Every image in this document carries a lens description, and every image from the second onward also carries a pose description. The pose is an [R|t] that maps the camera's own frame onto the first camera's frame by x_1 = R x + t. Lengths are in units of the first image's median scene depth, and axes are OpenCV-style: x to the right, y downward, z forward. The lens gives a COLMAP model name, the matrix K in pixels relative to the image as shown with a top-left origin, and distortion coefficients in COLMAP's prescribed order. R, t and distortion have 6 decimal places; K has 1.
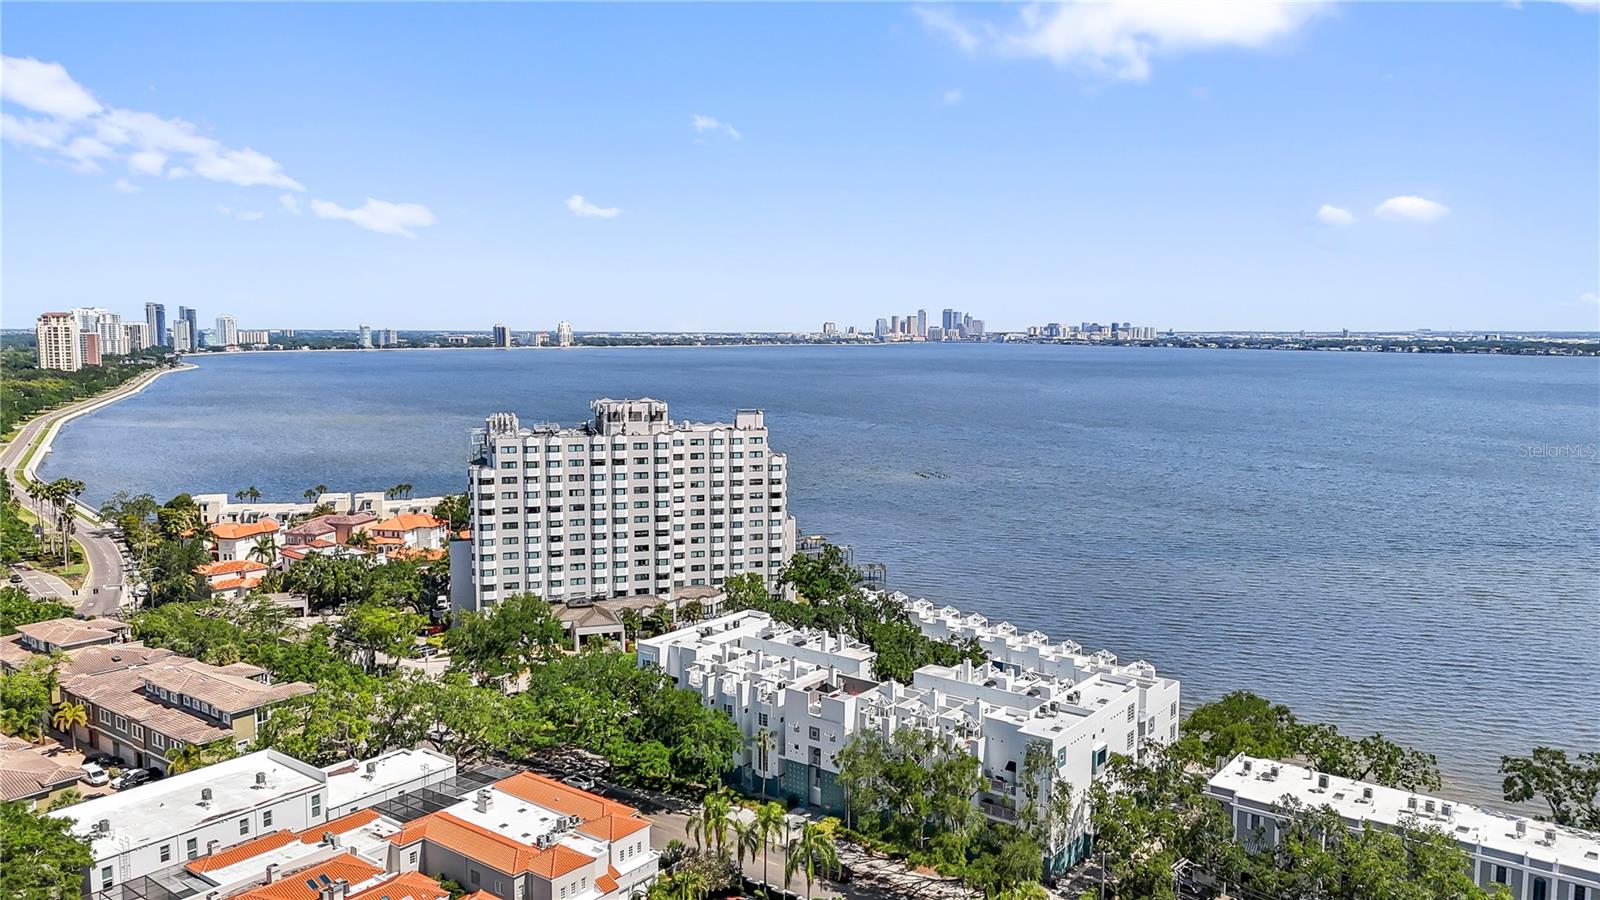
lens RADIAL K [[1173.7, 0, 809.7], [0, 1173.7, 453.6], [0, 0, 1]] dist [0.110325, -0.139215]
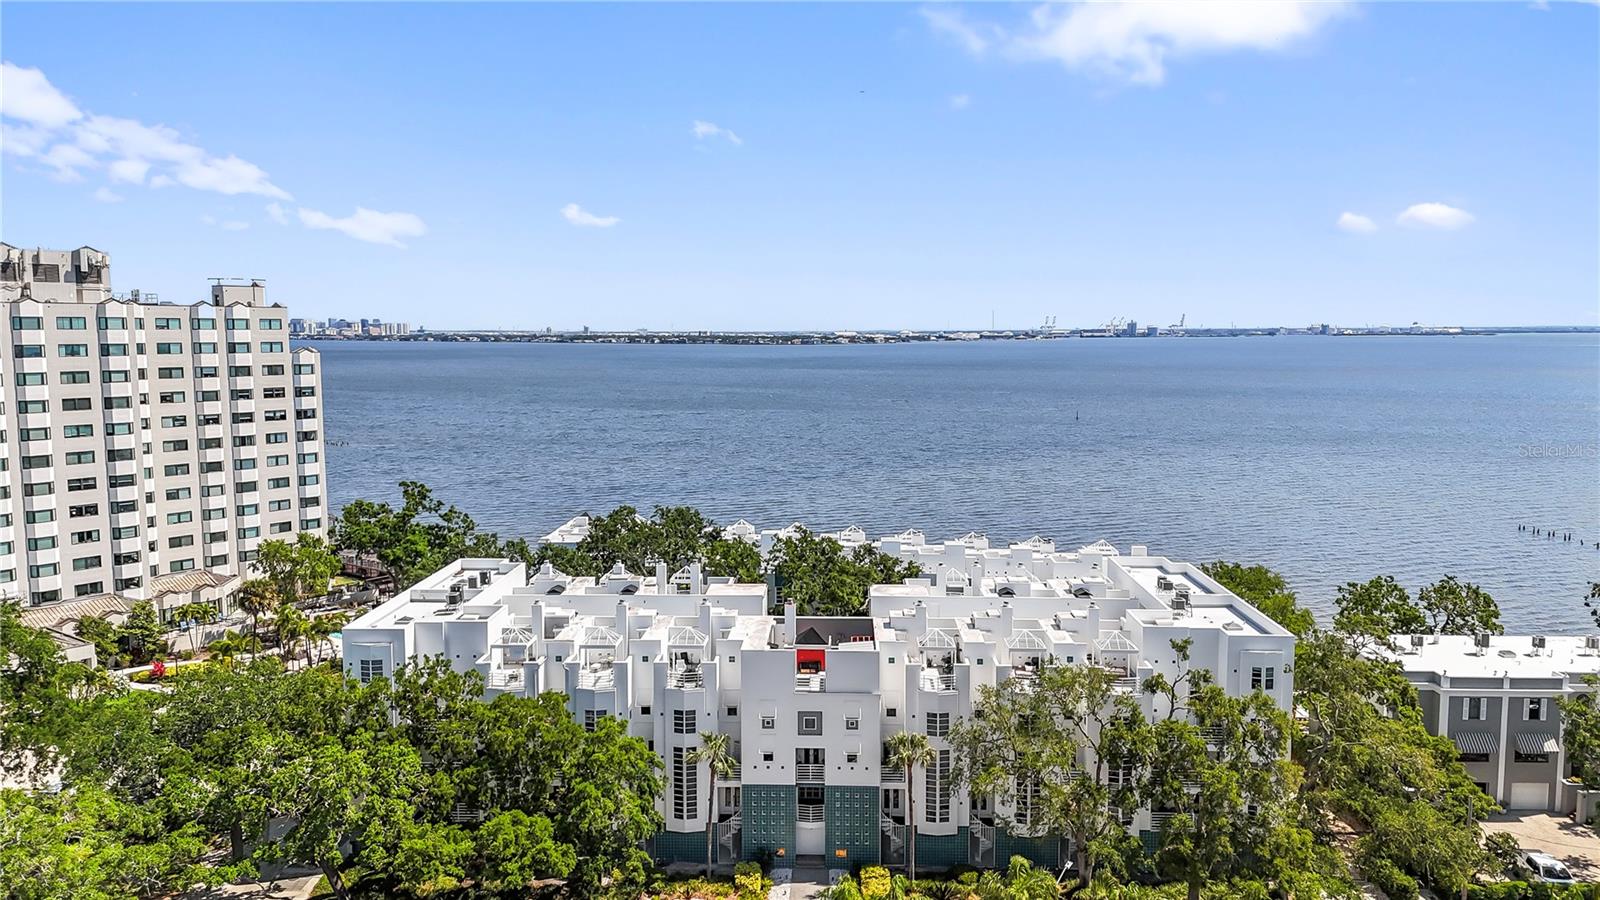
lens RADIAL K [[1173.7, 0, 809.7], [0, 1173.7, 453.6], [0, 0, 1]] dist [0.110325, -0.139215]
pose [[0.818197, -0.065442, 0.571201, -0.184549], [0.065014, 0.997660, 0.021174, 0.064334], [-0.571250, 0.019812, 0.820537, 0.347039]]
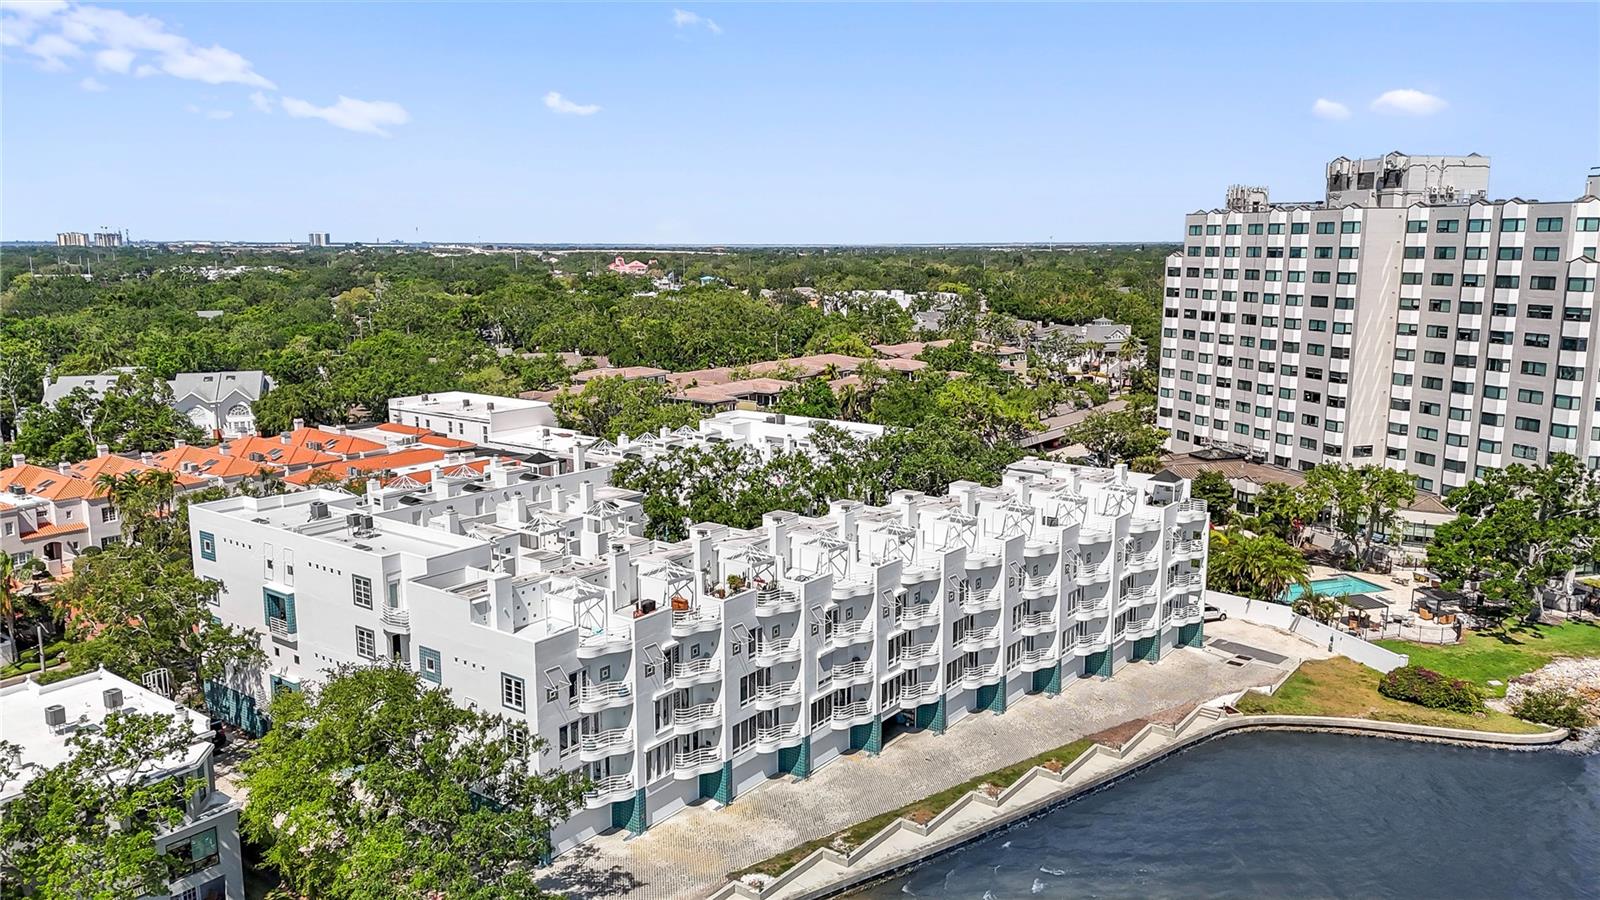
lens RADIAL K [[1173.7, 0, 809.7], [0, 1173.7, 453.6], [0, 0, 1]] dist [0.110325, -0.139215]
pose [[0.003015, 0.174811, -0.984597, 0.480870], [-0.101593, 0.979561, 0.173606, 0.027789], [0.994821, 0.099505, 0.020713, 0.730515]]
